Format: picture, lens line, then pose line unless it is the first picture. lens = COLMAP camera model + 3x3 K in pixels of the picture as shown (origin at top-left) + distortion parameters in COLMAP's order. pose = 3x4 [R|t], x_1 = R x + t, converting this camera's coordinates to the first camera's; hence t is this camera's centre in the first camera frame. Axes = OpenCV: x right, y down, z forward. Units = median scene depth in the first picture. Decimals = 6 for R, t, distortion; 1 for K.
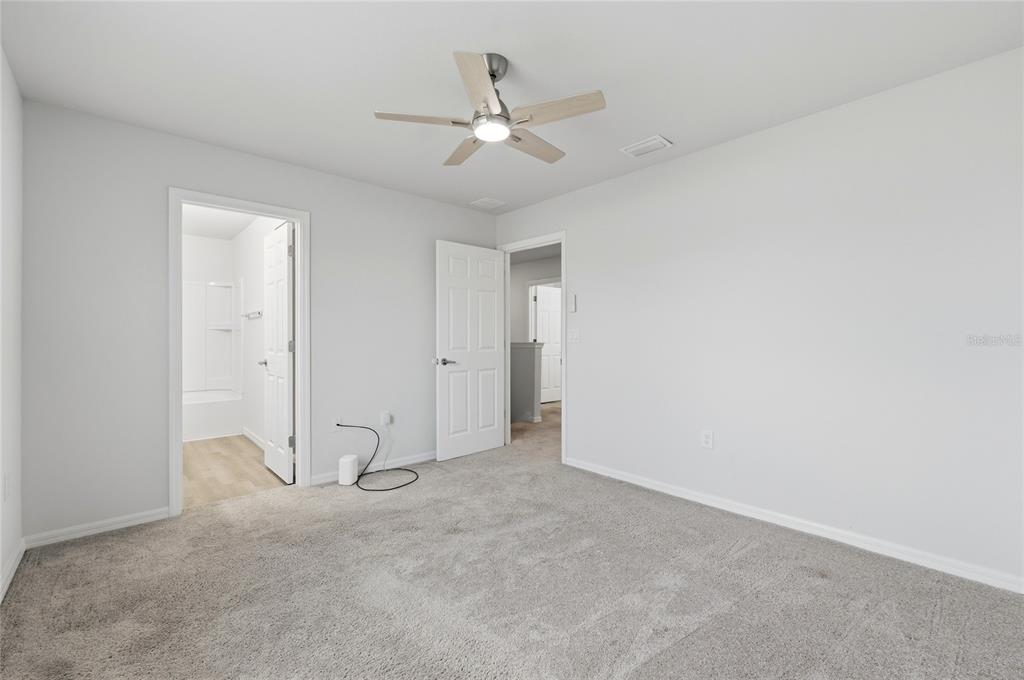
lens RADIAL K [[430.7, 0, 512.0], [0, 430.7, 340.0], [0, 0, 1]] dist [-0.001462, 0.000173]
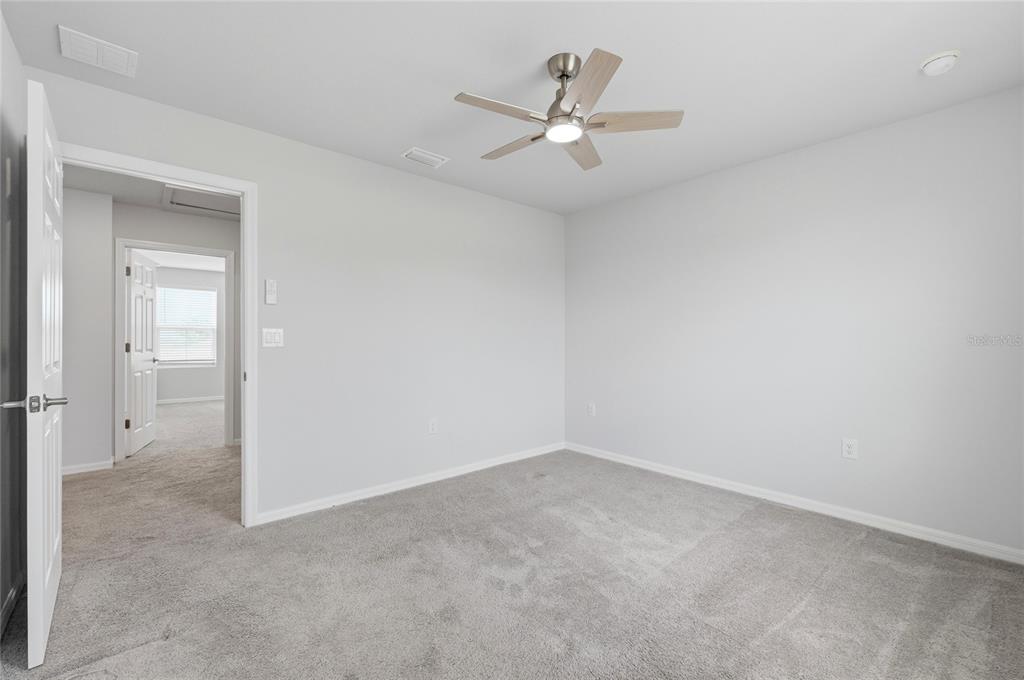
lens RADIAL K [[430.7, 0, 512.0], [0, 430.7, 340.0], [0, 0, 1]] dist [-0.001462, 0.000173]
pose [[0.031207, -0.003433, 0.999507, -0.710812], [0.016262, 0.999863, 0.002926, -0.002986], [-0.999381, 0.016163, 0.031258, 0.744425]]
